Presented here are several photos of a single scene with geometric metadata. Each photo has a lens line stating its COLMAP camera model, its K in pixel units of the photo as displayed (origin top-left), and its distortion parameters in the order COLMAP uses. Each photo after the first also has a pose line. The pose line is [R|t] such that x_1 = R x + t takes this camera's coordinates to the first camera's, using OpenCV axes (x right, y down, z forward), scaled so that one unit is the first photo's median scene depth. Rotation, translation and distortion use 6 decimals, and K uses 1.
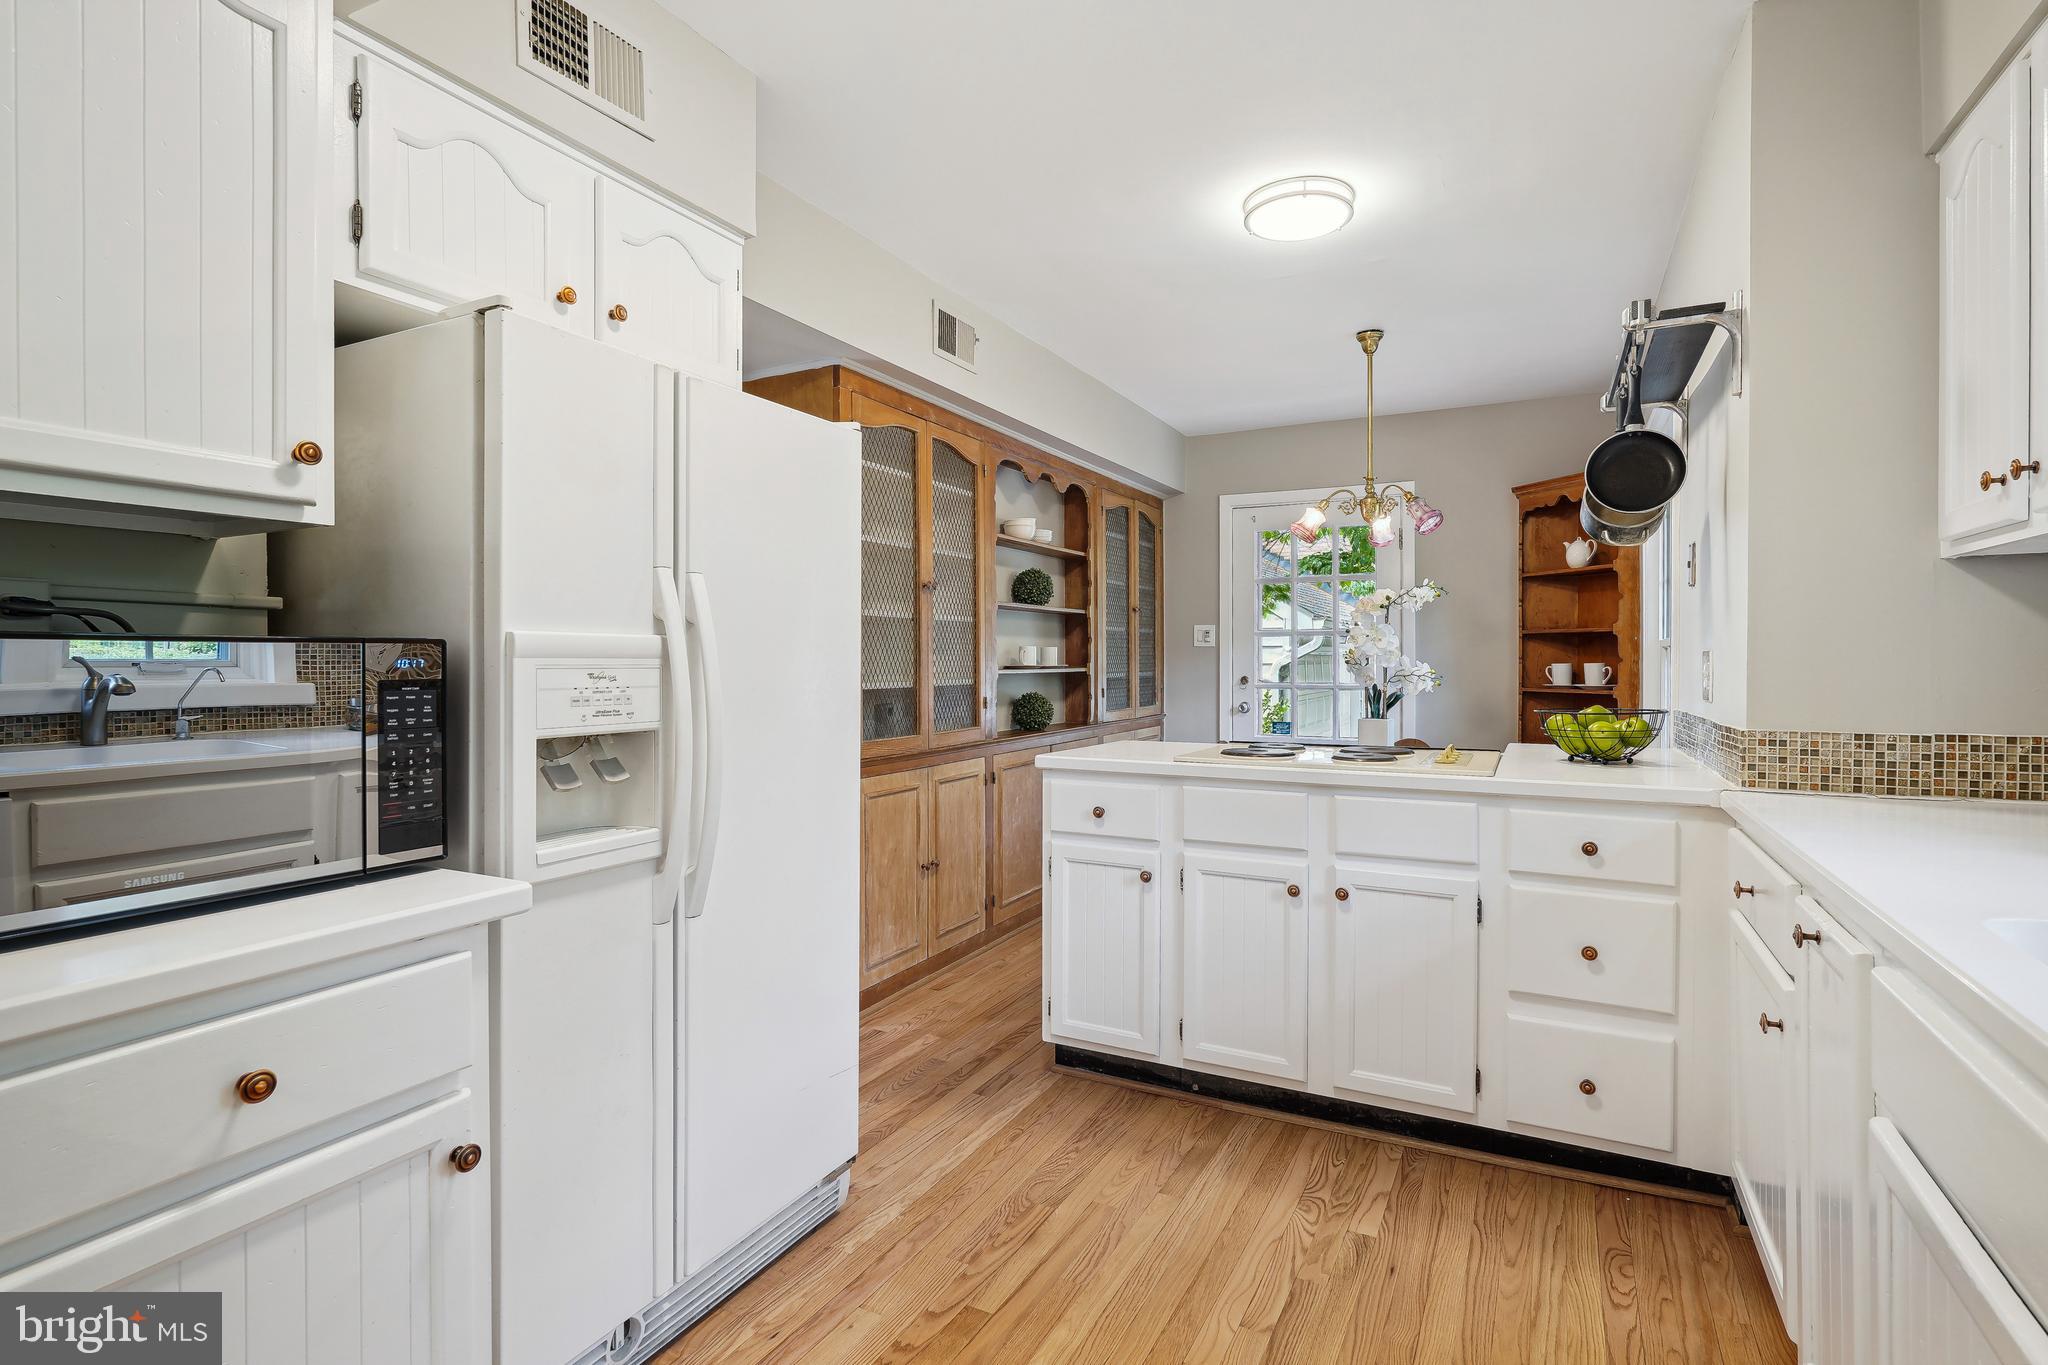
lens RADIAL K [[967.1, 0, 1034.4], [0, 967.1, 663.9], [0, 0, 1]] dist [-0.012788, 0.004829]
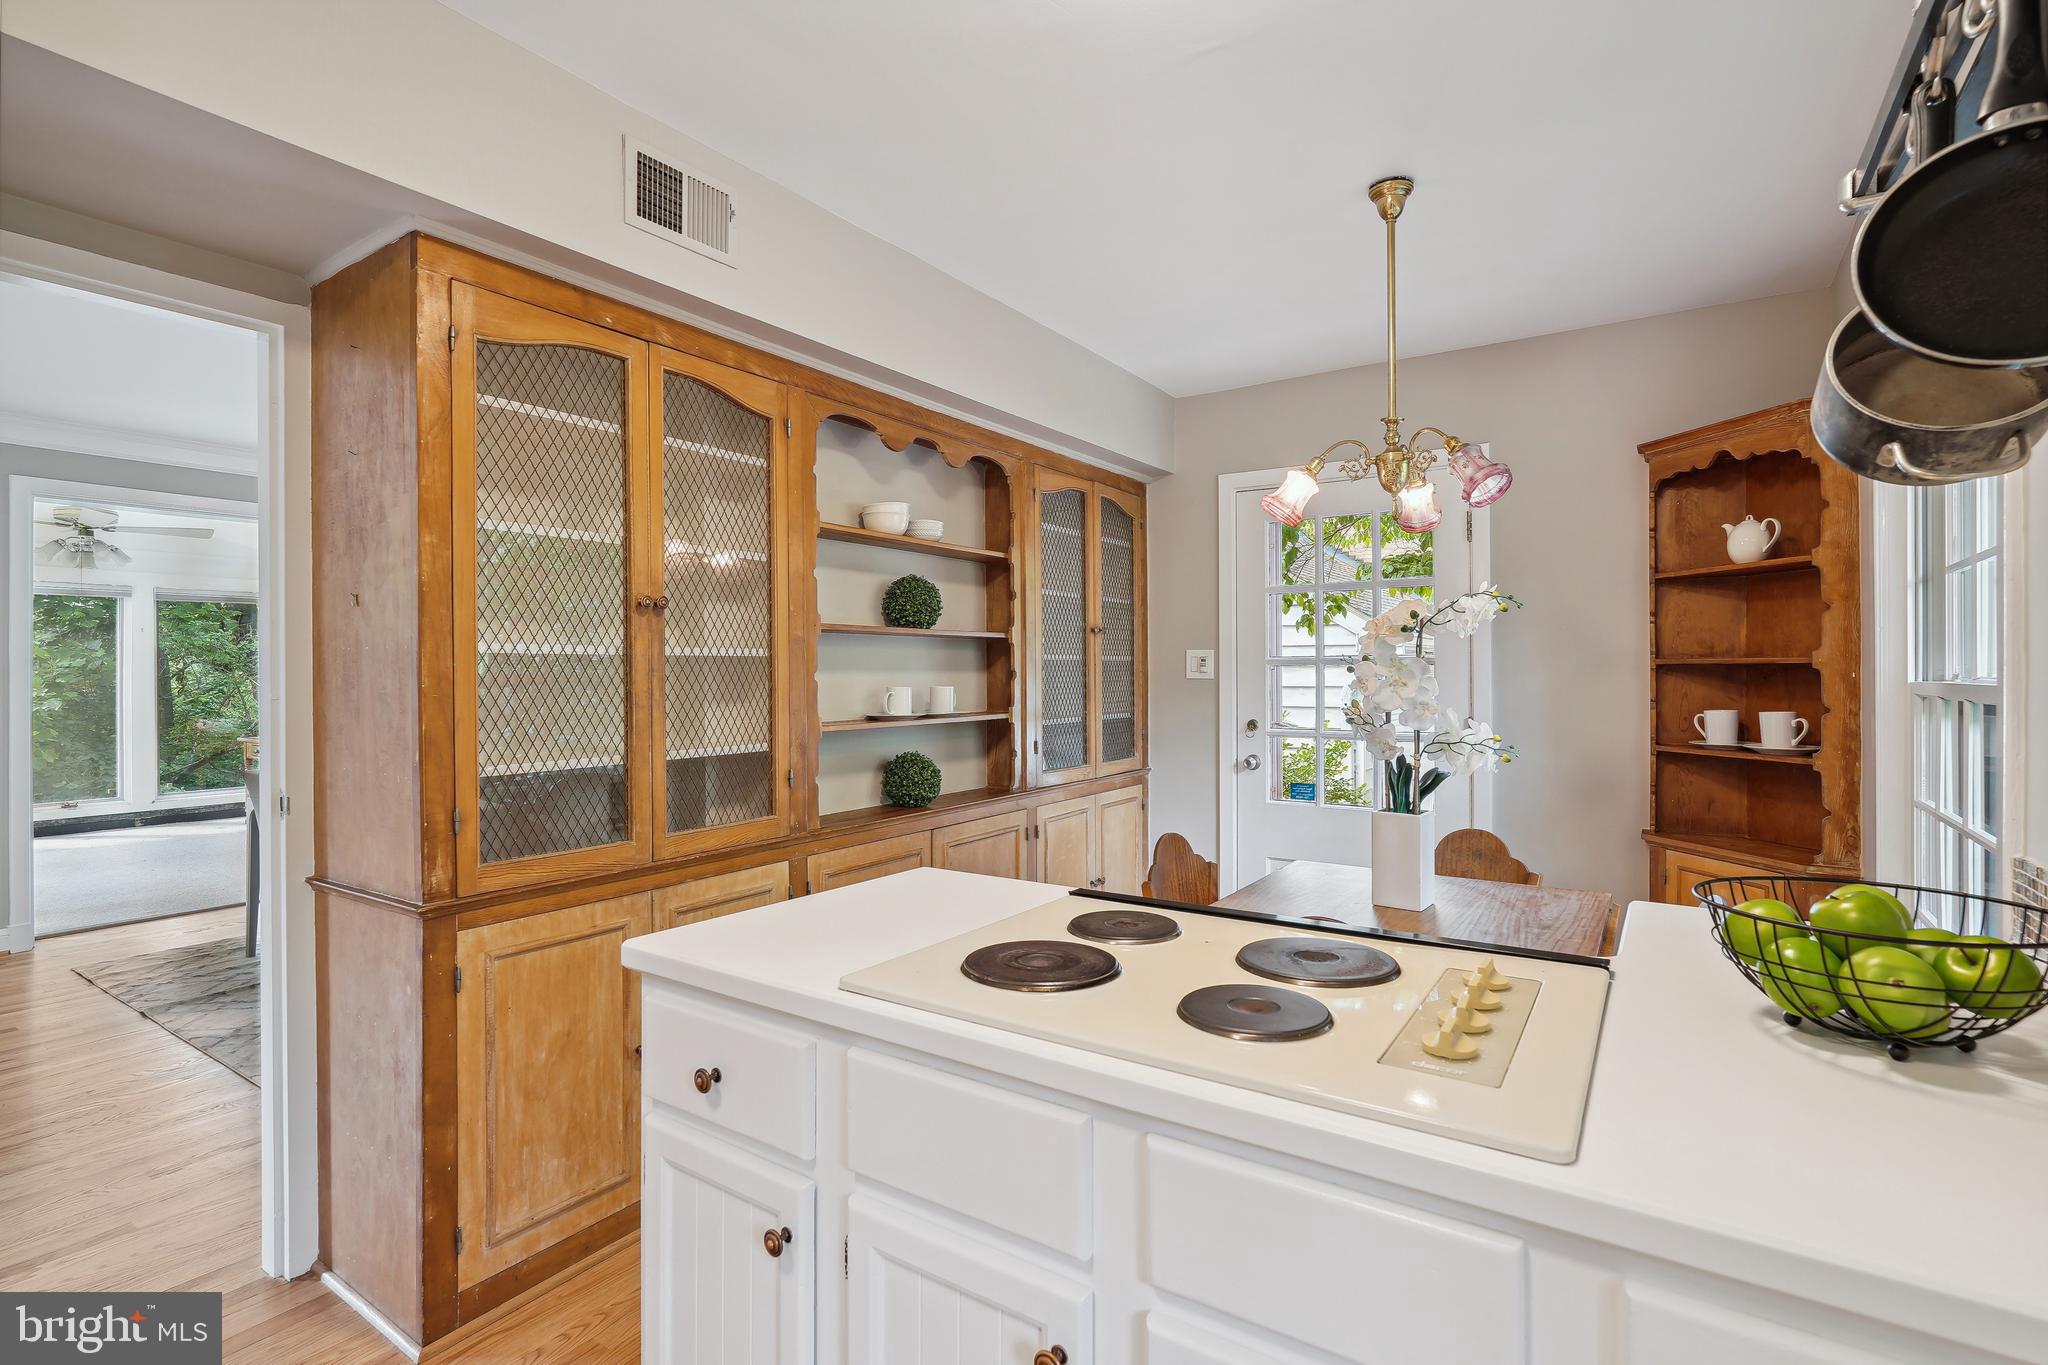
lens RADIAL K [[967.1, 0, 1021.6], [0, 967.1, 670.6], [0, 0, 1]] dist [-0.012788, 0.004829]
pose [[0.993742, -0.002525, -0.111671, 0.163433], [0.001805, 0.999977, -0.006543, -0.025973], [0.111685, 0.006300, 0.993724, 0.327083]]
